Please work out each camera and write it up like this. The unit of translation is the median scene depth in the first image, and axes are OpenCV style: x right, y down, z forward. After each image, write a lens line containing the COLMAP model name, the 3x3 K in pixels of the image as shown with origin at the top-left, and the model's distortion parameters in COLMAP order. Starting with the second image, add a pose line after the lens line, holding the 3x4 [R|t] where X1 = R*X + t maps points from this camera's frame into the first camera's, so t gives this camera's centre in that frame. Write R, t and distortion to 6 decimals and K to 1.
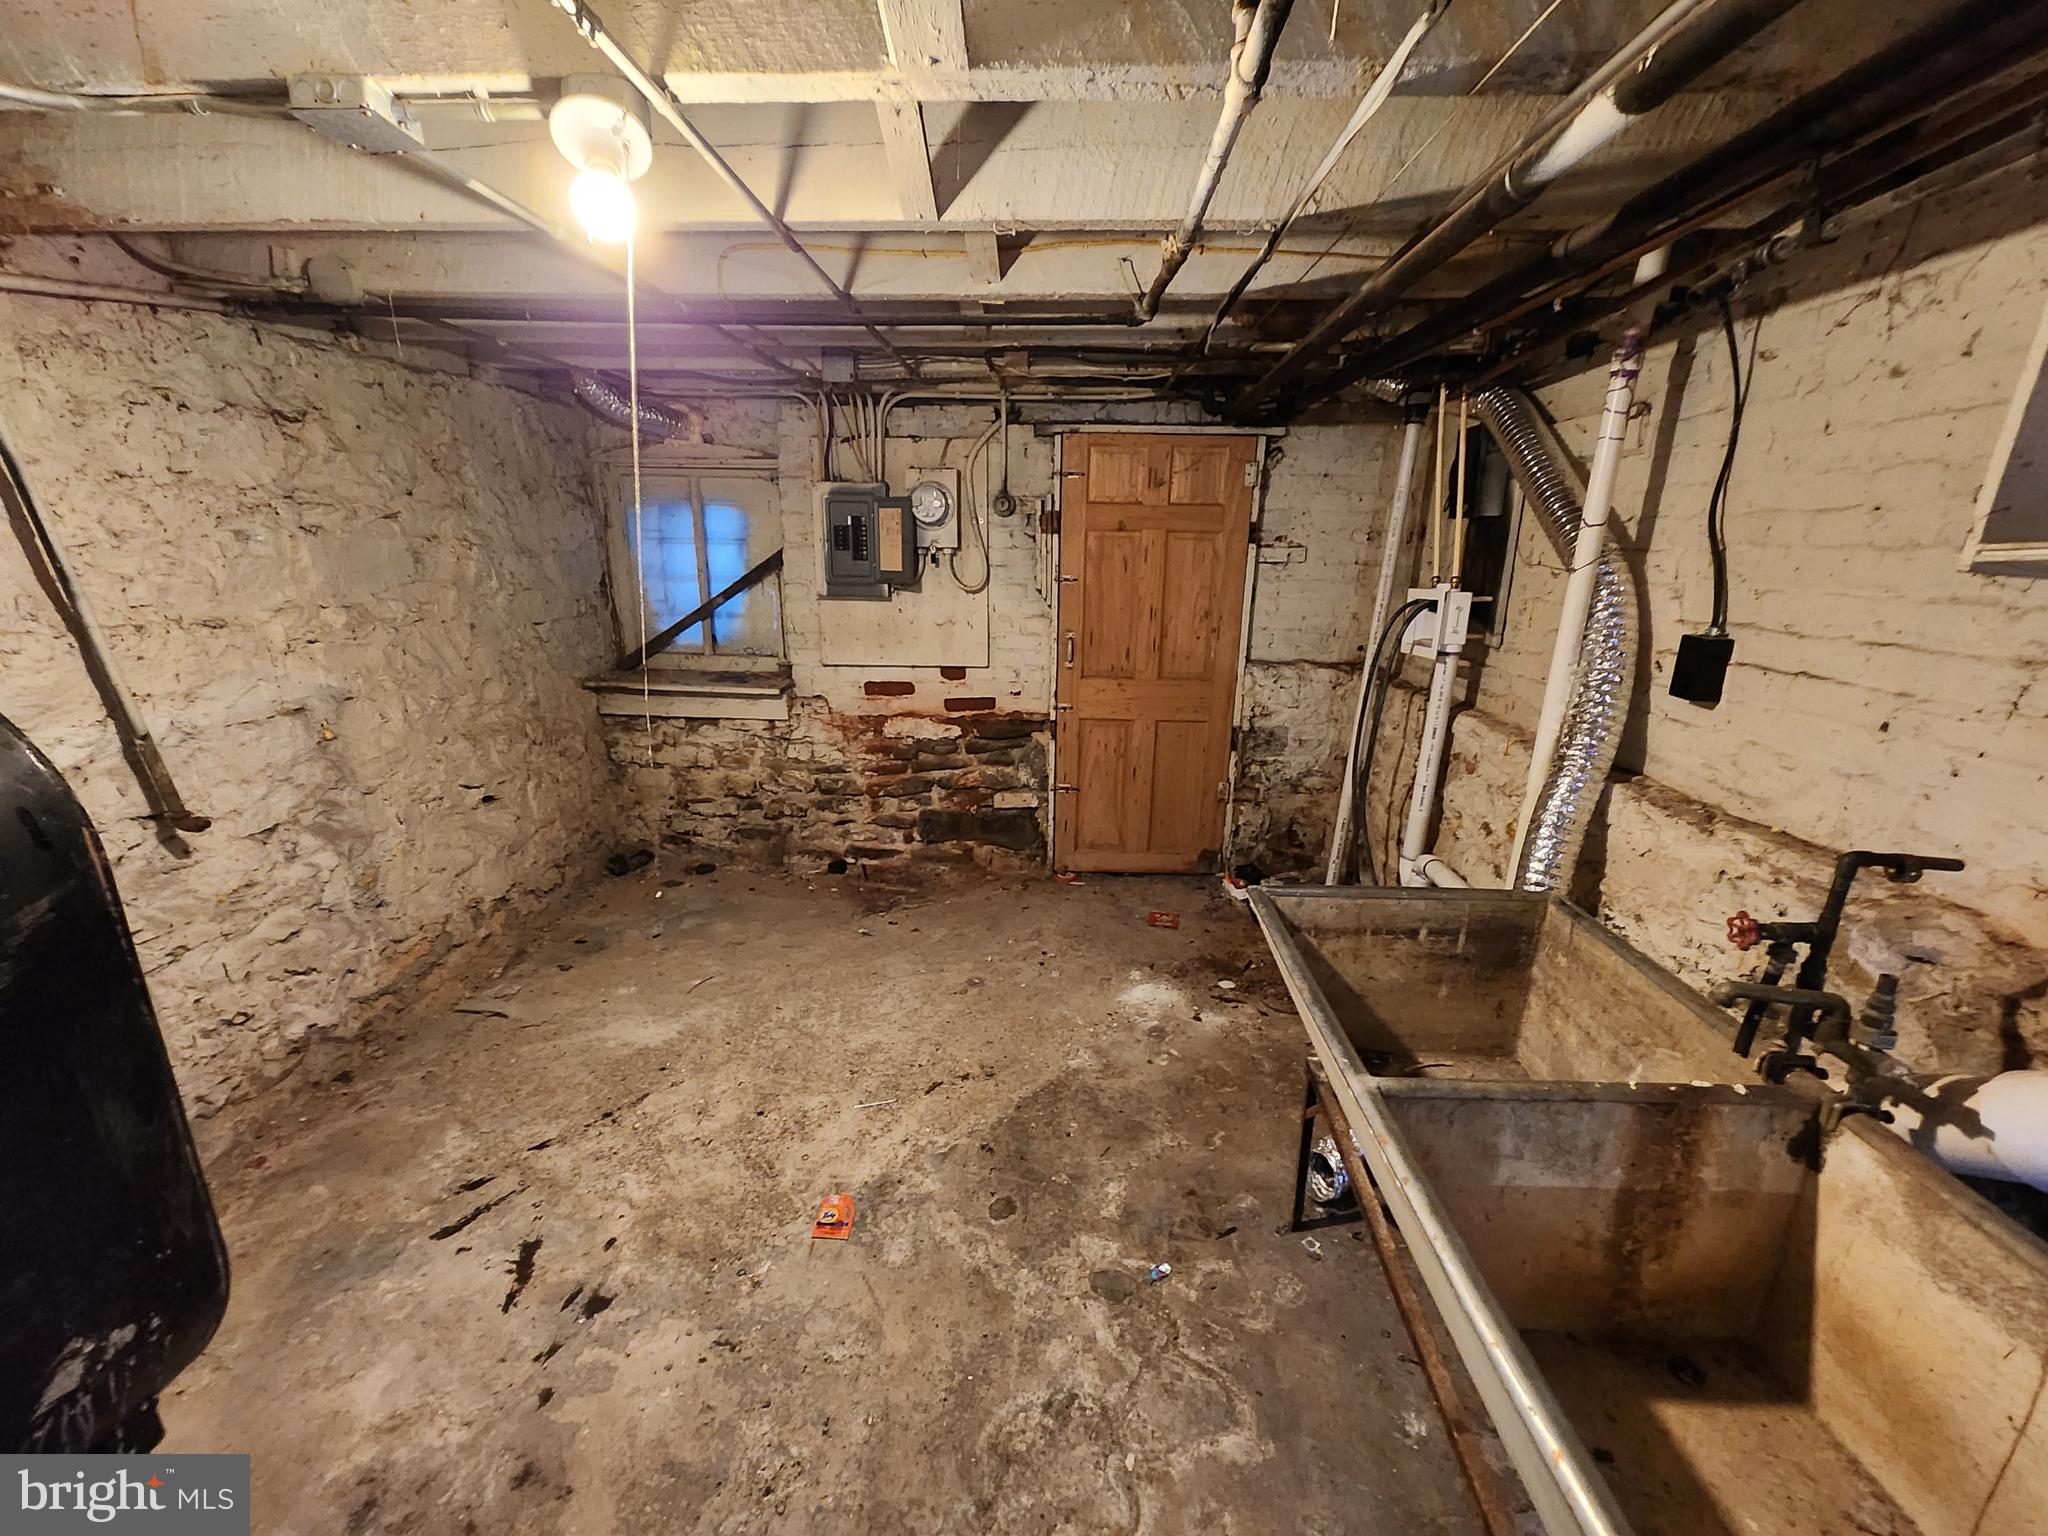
lens RADIAL K [[823.9, 0, 1026.4], [0, 823.9, 770.9], [0, 0, 1]] dist [0.000778, 0.000002]
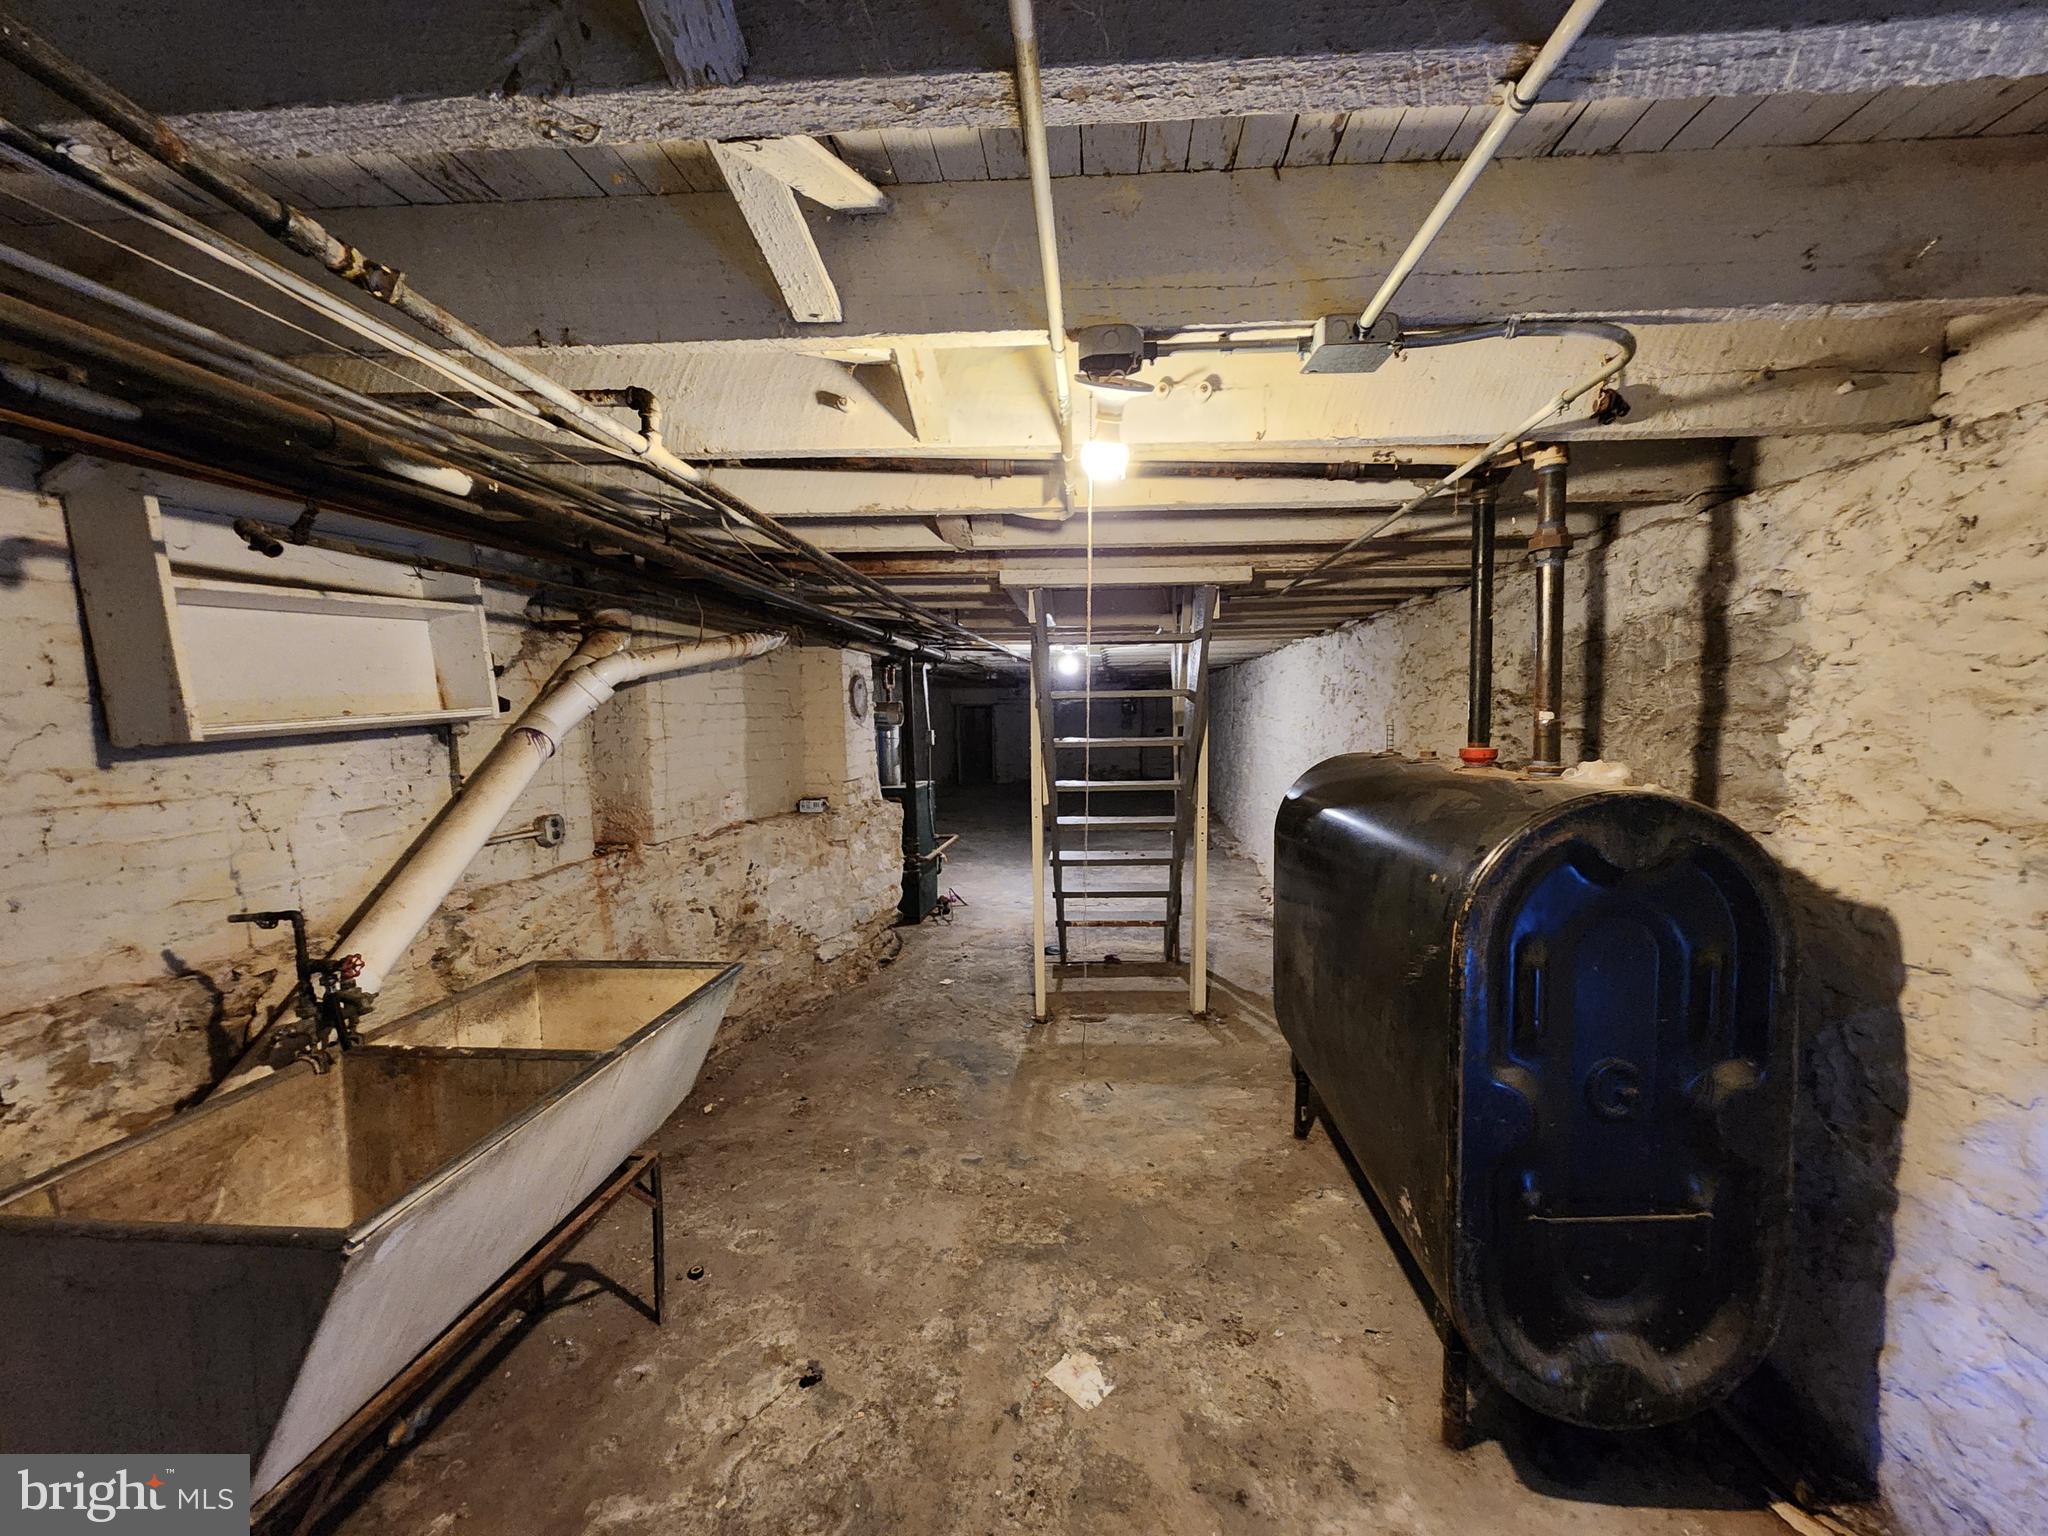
lens RADIAL K [[823.9, 0, 1033.1], [0, 823.9, 776.8], [0, 0, 1]] dist [0.000778, 0.000002]
pose [[-0.999373, -0.009142, 0.034204, -0.350176], [0.003106, 0.939721, 0.341927, -0.520507], [-0.035268, 0.341819, -0.939104, 1.788504]]
